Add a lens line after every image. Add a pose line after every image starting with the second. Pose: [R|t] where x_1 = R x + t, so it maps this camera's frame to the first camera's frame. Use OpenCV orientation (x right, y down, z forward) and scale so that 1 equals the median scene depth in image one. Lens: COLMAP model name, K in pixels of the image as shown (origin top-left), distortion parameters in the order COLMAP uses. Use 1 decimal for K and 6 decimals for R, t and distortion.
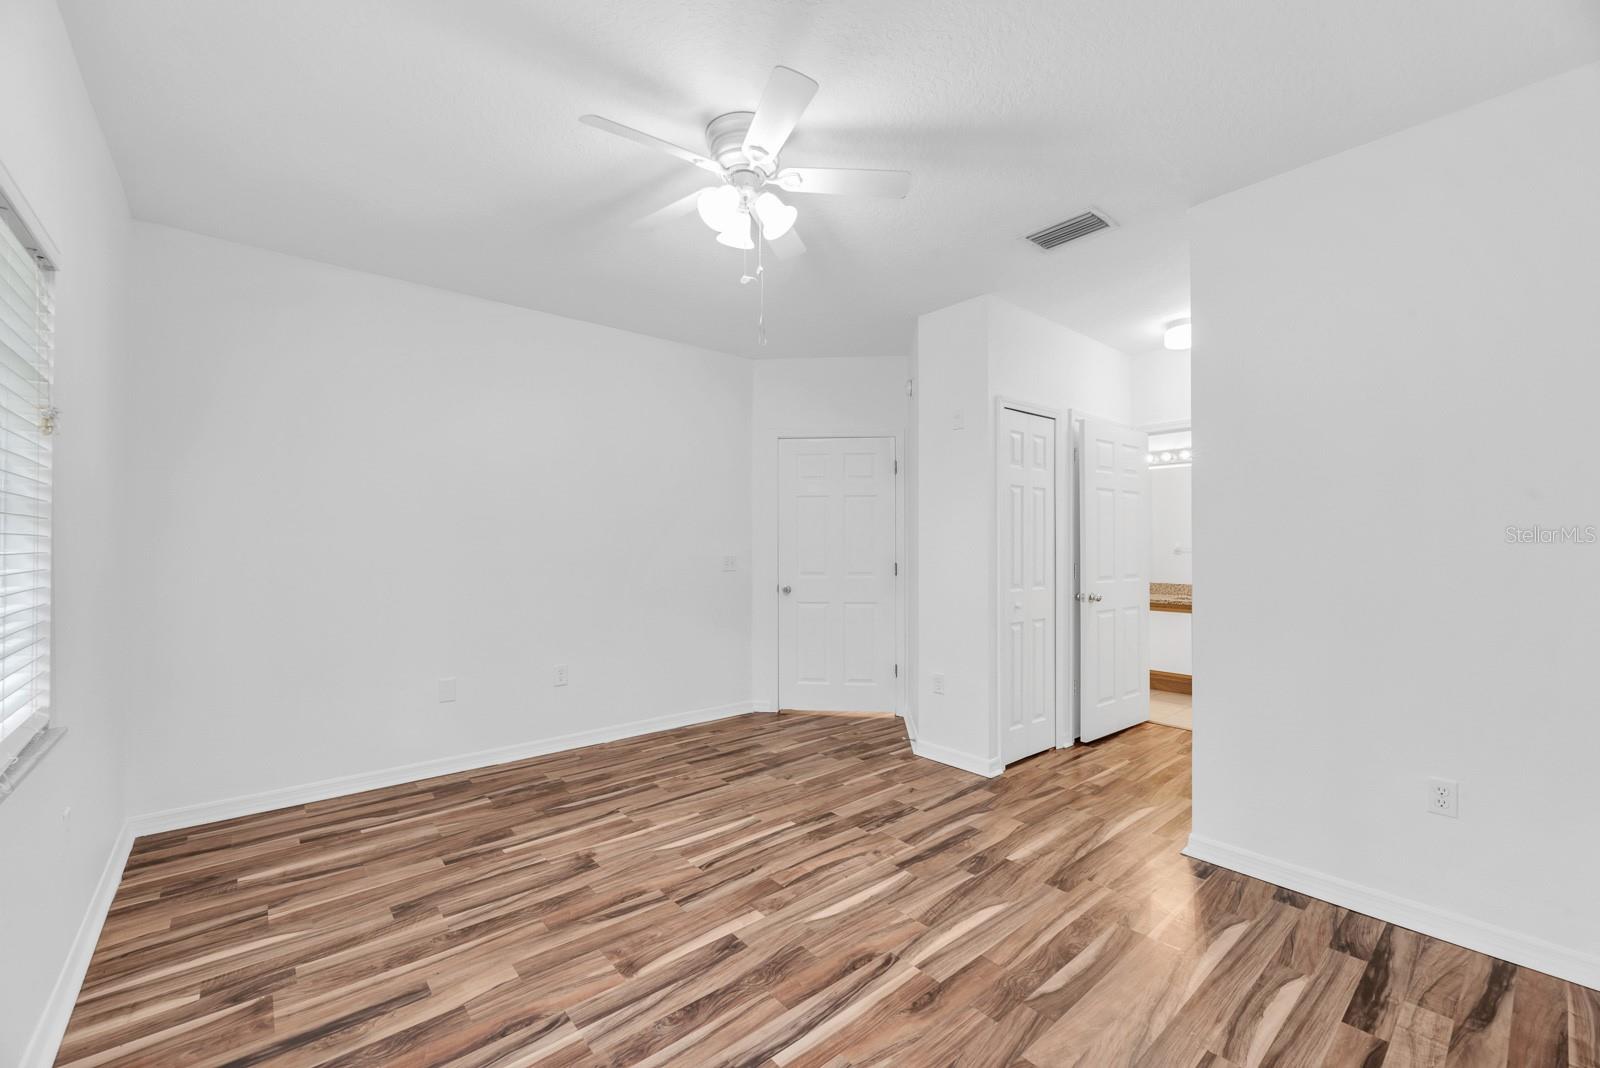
lens RADIAL K [[648.6, 0, 800.0], [0, 648.6, 534.0], [0, 0, 1]] dist [-0.001433, -0.000387]
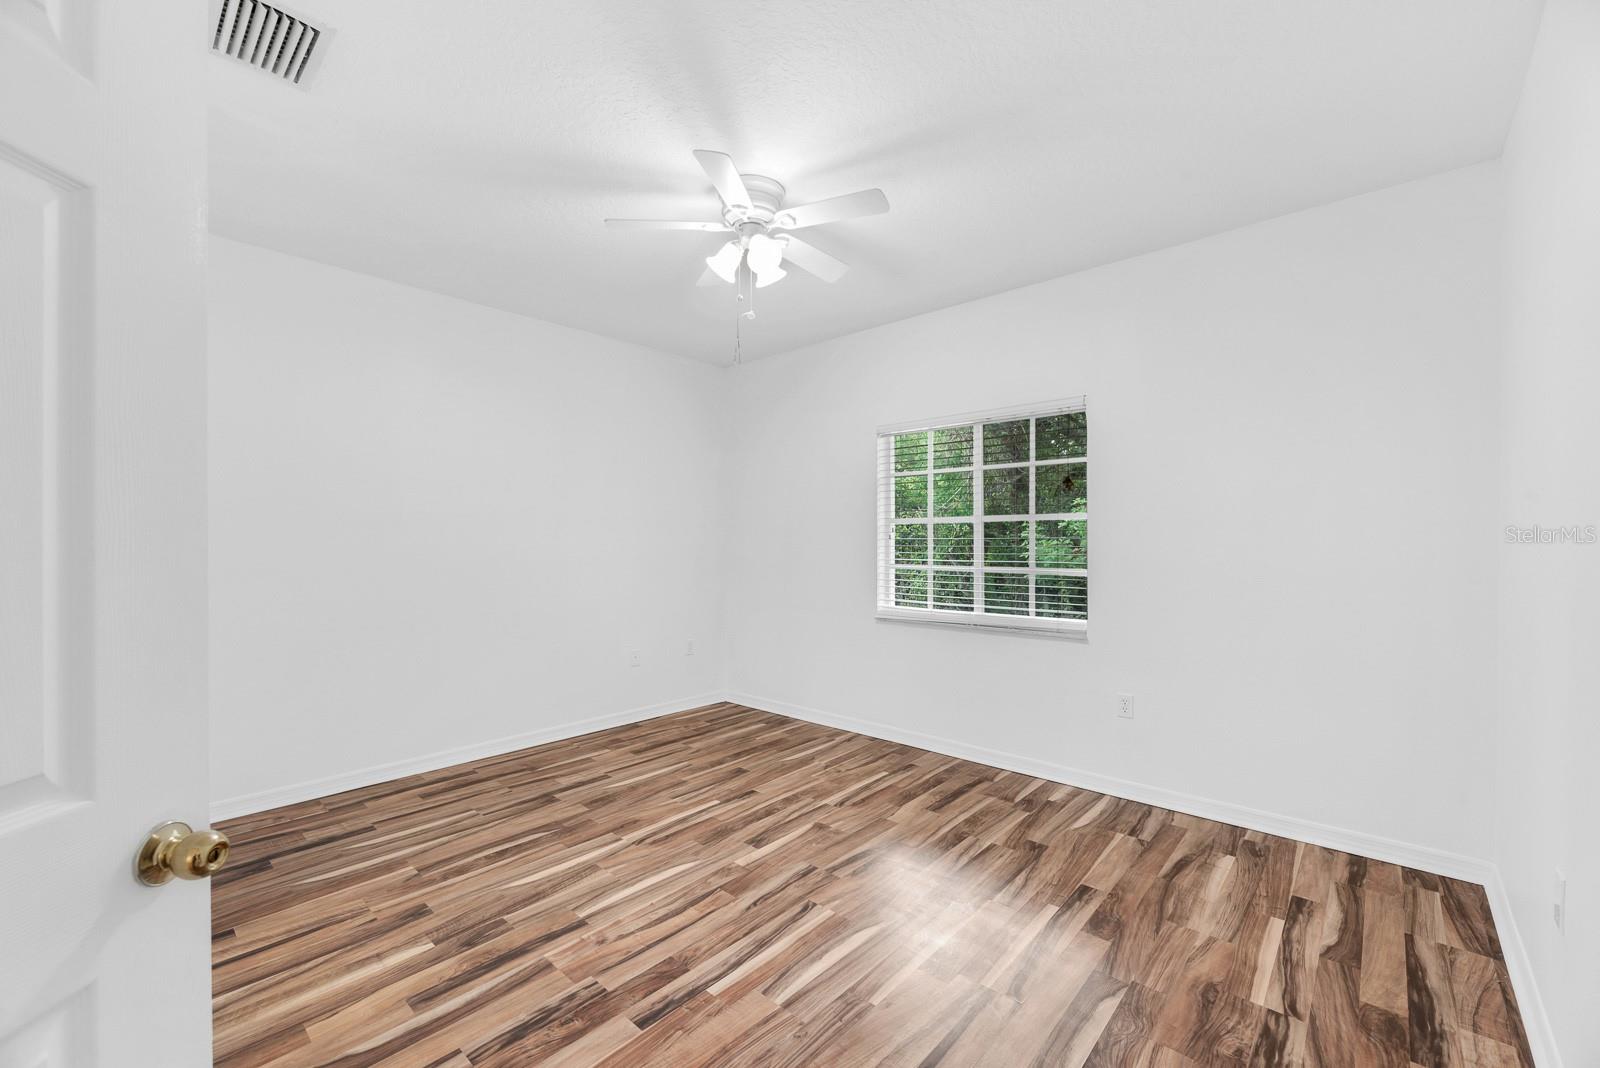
lens RADIAL K [[648.6, 0, 800.0], [0, 648.6, 534.0], [0, 0, 1]] dist [-0.001433, -0.000387]
pose [[-0.991513, -0.002212, -0.129990, -0.016937], [0.001231, 0.999651, -0.026405, 0.027698], [0.130003, -0.026341, -0.991164, 1.977186]]
